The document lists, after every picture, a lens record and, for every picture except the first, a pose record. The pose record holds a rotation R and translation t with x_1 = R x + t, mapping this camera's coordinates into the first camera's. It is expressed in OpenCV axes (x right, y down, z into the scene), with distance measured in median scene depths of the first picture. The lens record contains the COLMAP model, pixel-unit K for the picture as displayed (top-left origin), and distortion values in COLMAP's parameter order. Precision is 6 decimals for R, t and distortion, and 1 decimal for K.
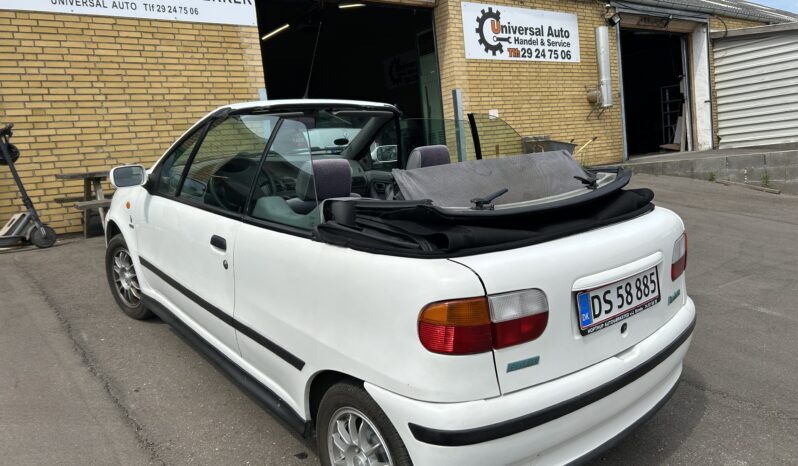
lens RADIAL K [[612.6, 0, 403.1], [0, 612.6, 233.4], [0, 0, 1]] dist [0.051353, -0.051329]
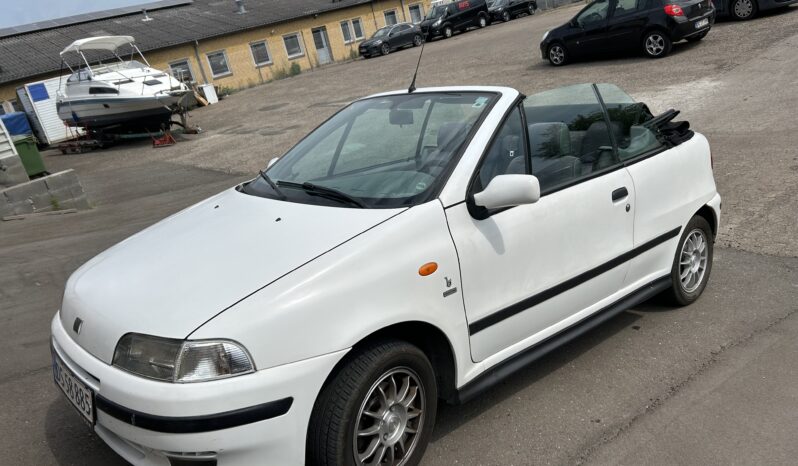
lens RADIAL K [[612.6, 0, 403.1], [0, 612.6, 233.4], [0, 0, 1]] dist [0.051353, -0.051329]
pose [[-0.048139, -0.235670, 0.970640, -0.513299], [0.318301, 0.917485, 0.238550, -0.116353], [-0.946767, 0.320439, 0.030847, 0.500253]]
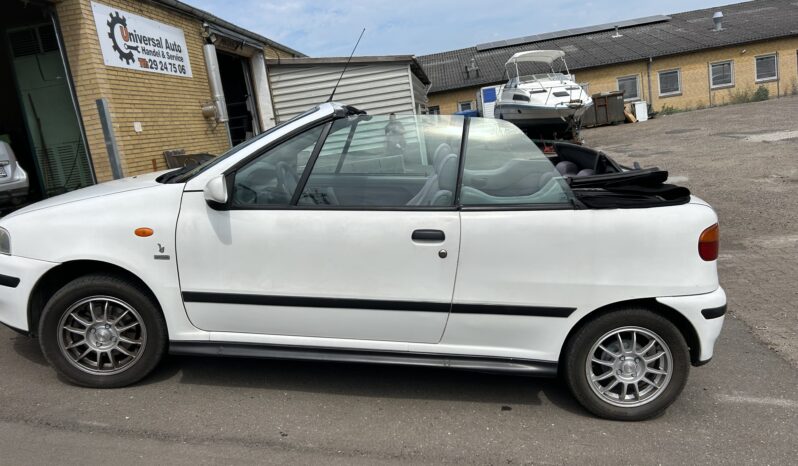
lens RADIAL K [[612.6, 0, 403.1], [0, 612.6, 233.4], [0, 0, 1]] dist [0.051353, -0.051329]
pose [[0.666006, -0.126426, 0.735154, -0.398131], [0.148993, 0.988220, 0.034967, -0.011501], [-0.730915, 0.086245, 0.676997, 0.121104]]
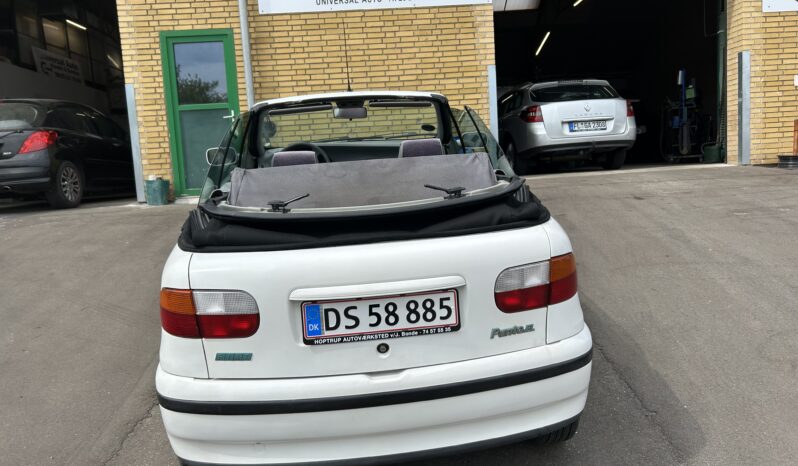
lens RADIAL K [[612.6, 0, 403.1], [0, 612.6, 233.4], [0, 0, 1]] dist [0.051353, -0.051329]
pose [[0.825354, 0.113483, -0.553093, 0.257914], [-0.081607, 0.993284, 0.082022, -0.030508], [0.558687, -0.022560, 0.829072, 0.065559]]
